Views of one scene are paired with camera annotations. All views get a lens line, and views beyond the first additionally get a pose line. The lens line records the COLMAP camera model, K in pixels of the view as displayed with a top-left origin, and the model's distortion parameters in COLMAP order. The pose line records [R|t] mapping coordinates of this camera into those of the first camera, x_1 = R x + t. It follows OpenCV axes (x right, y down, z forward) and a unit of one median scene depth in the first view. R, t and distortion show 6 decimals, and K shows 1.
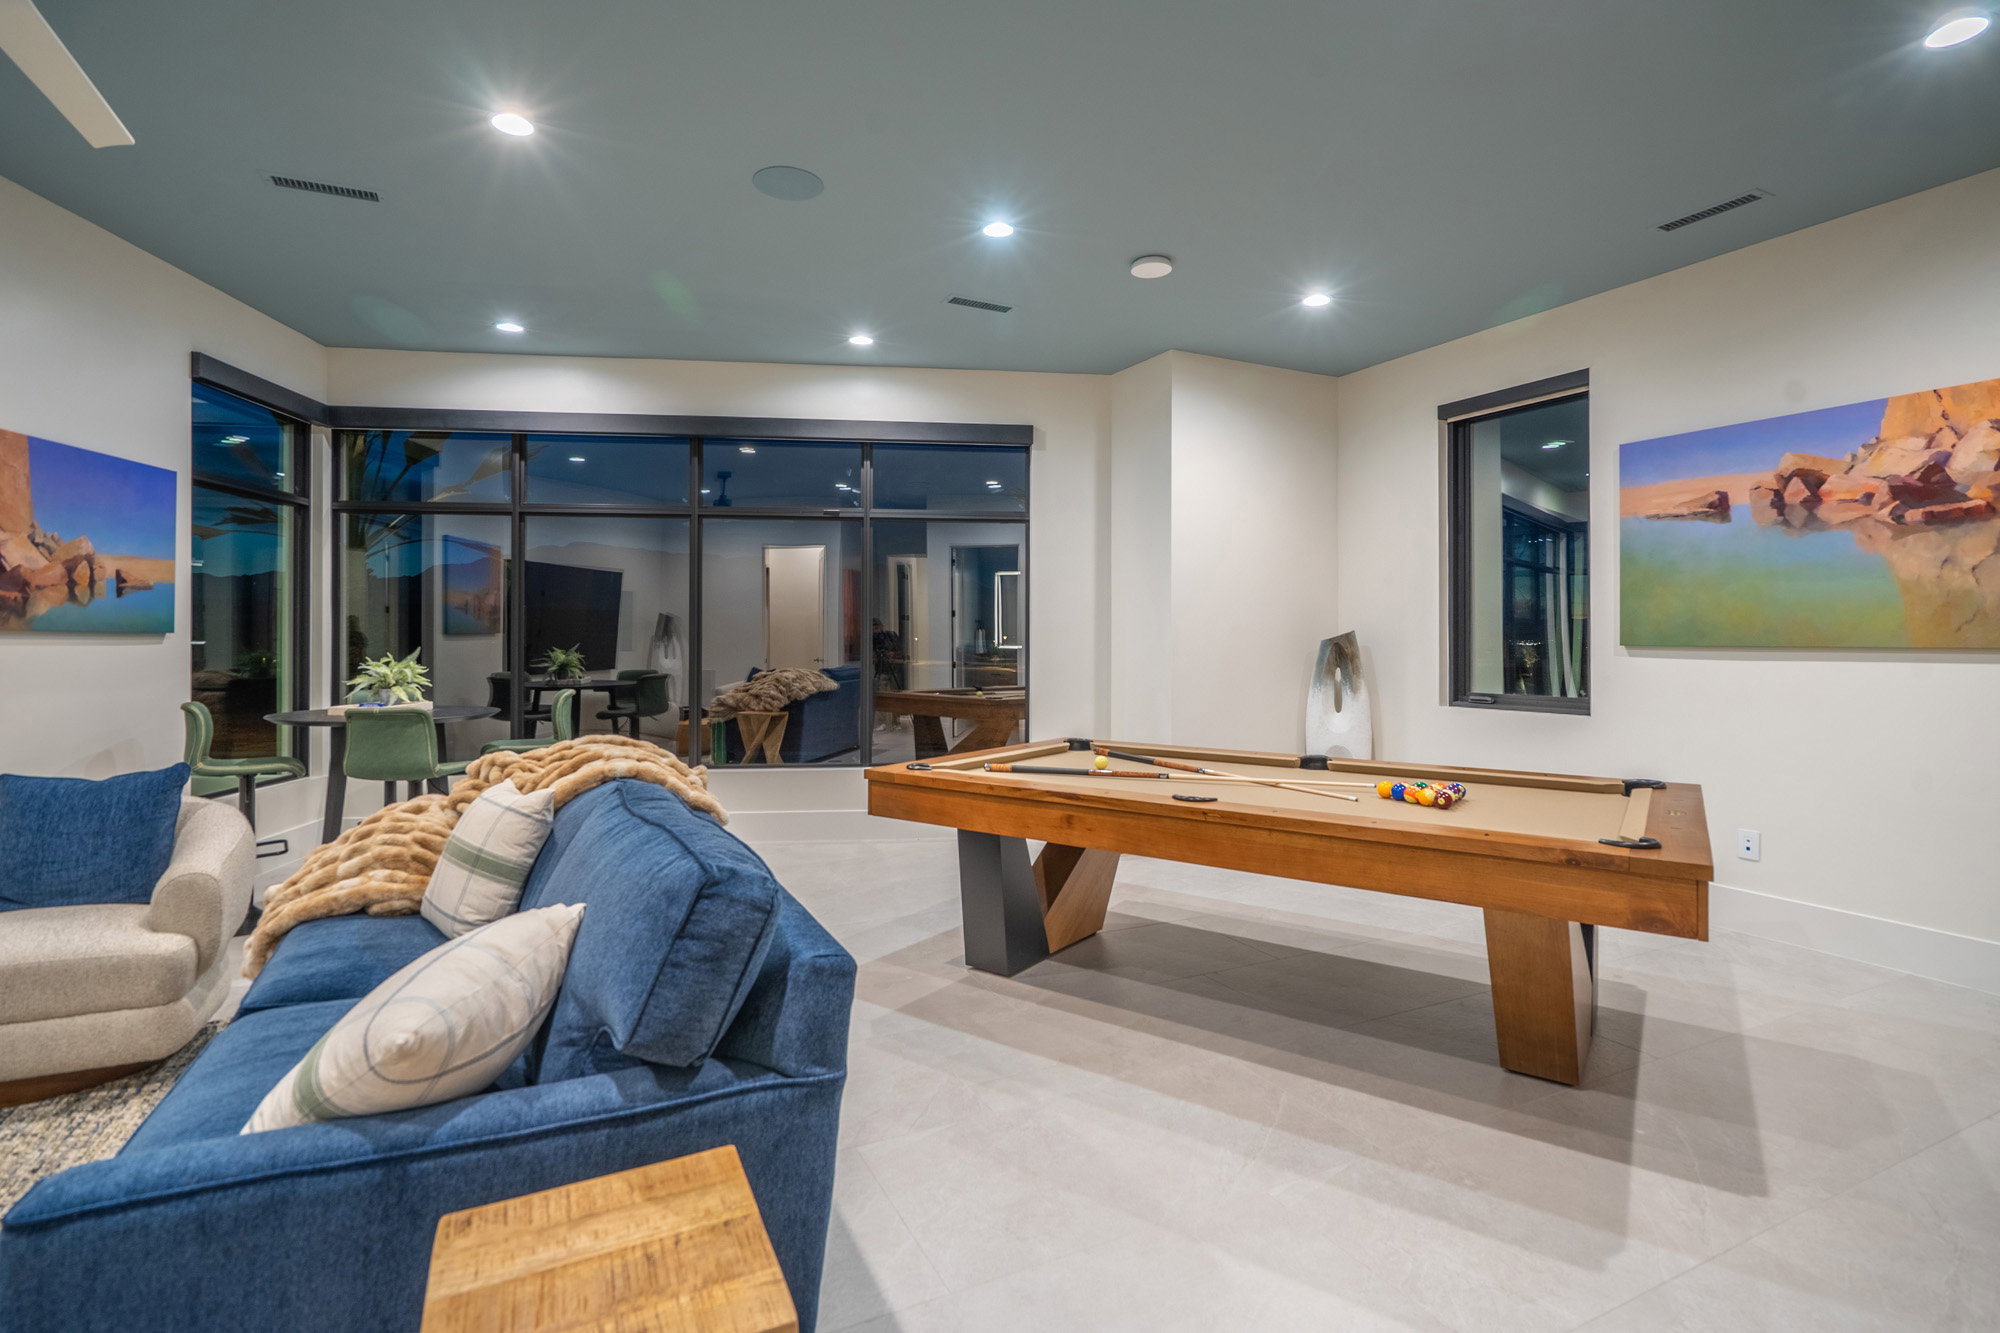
lens RADIAL K [[961.6, 0, 984.5], [0, 961.6, 631.9], [0, 0, 1]] dist [-0.000177, -0.000178]
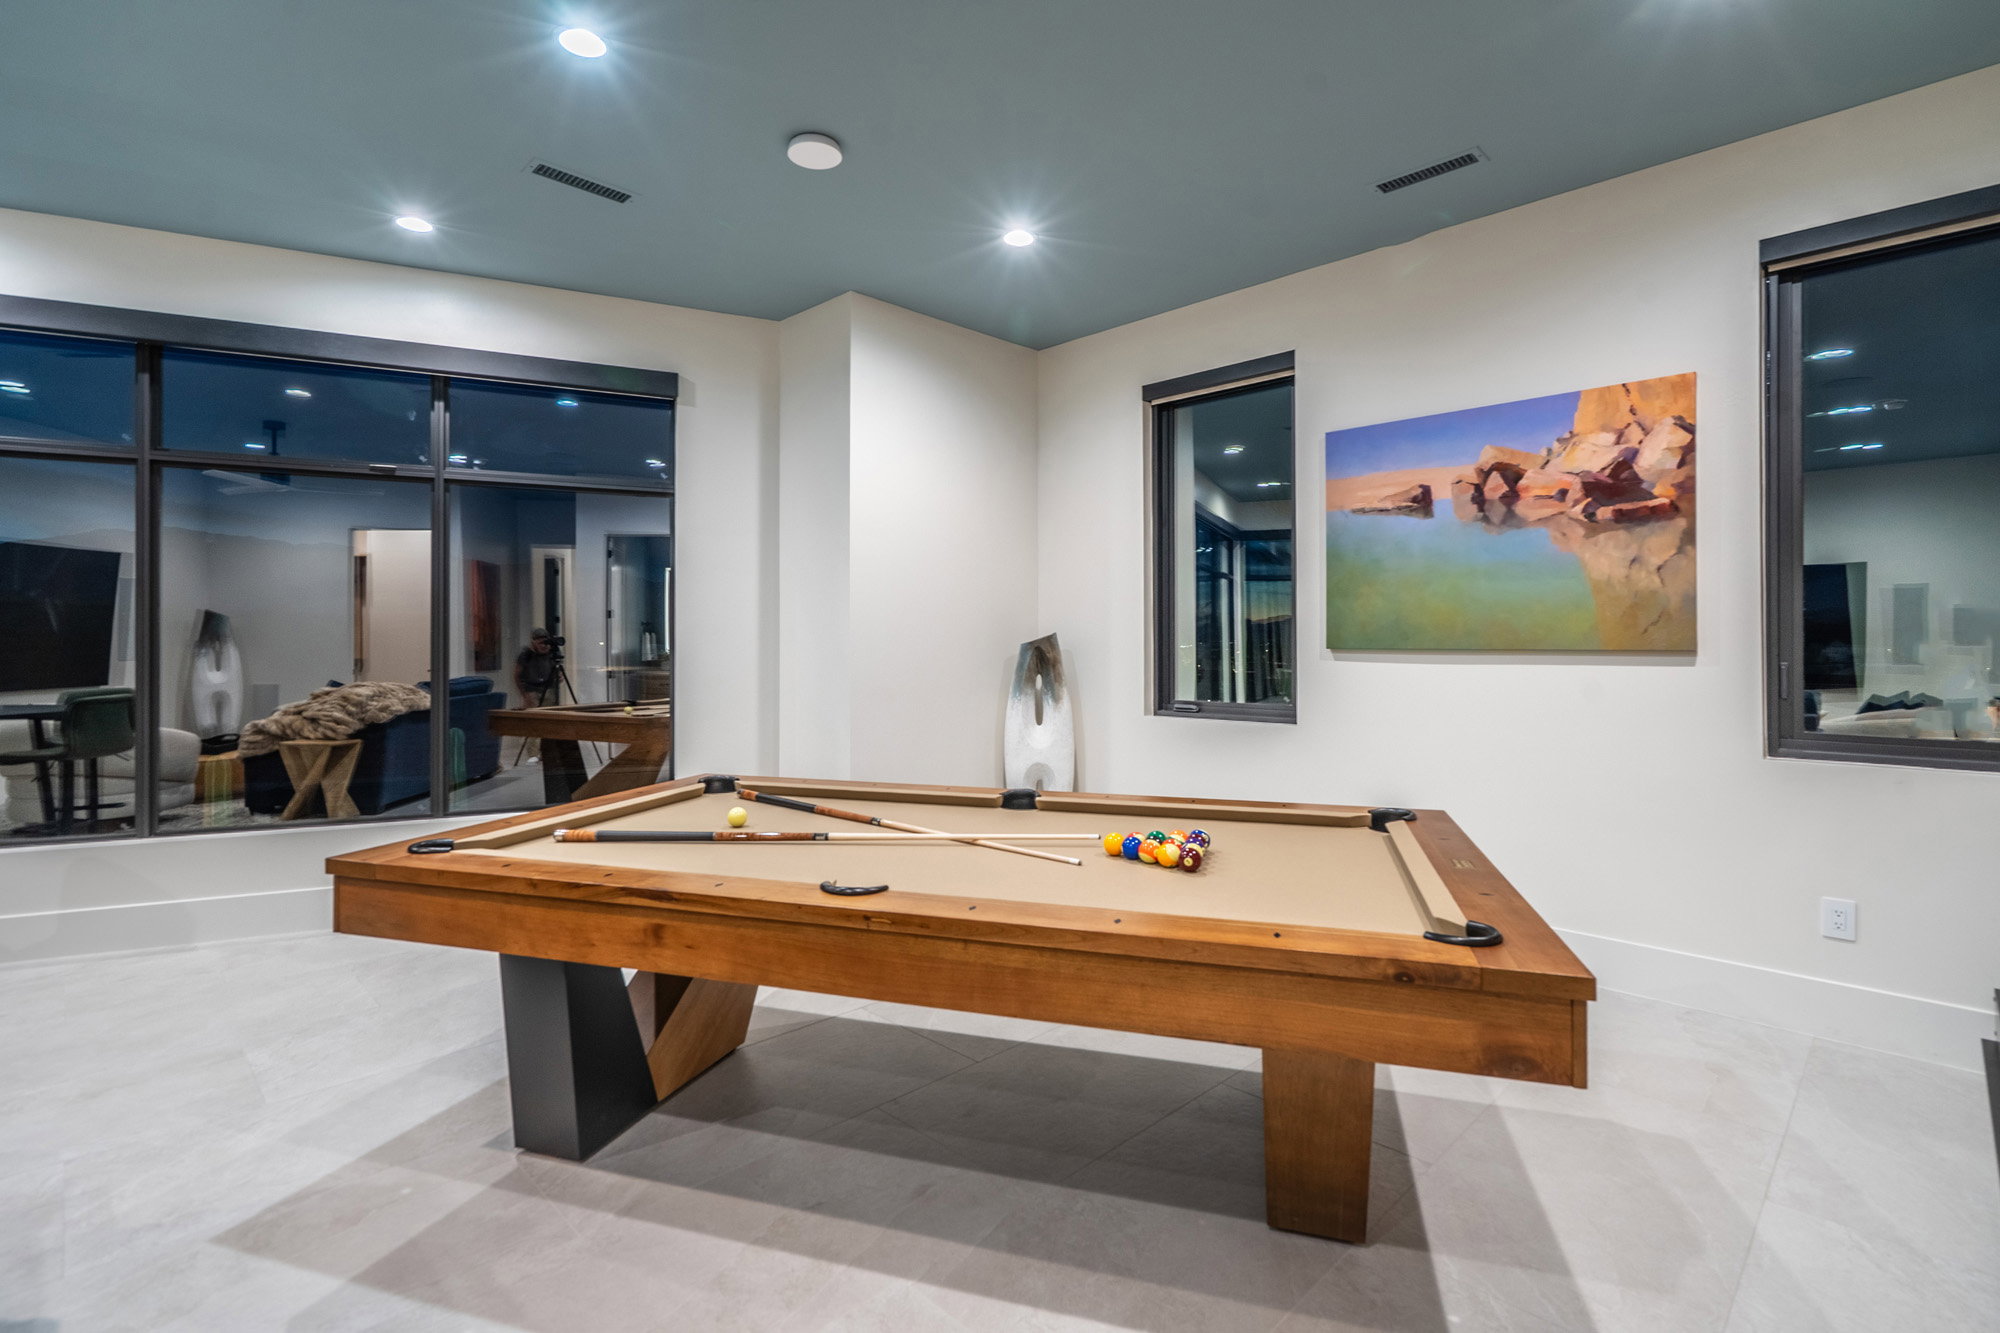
lens RADIAL K [[924.4, 0, 1000.0], [0, 924.4, 666.5], [0, 0, 1]] dist [-0.000571, 0.000026]
pose [[0.947389, -0.010454, 0.319913, 0.085137], [-0.000089, 0.999458, 0.032924, 0.002164], [-0.320084, -0.031220, 0.946875, 0.285936]]
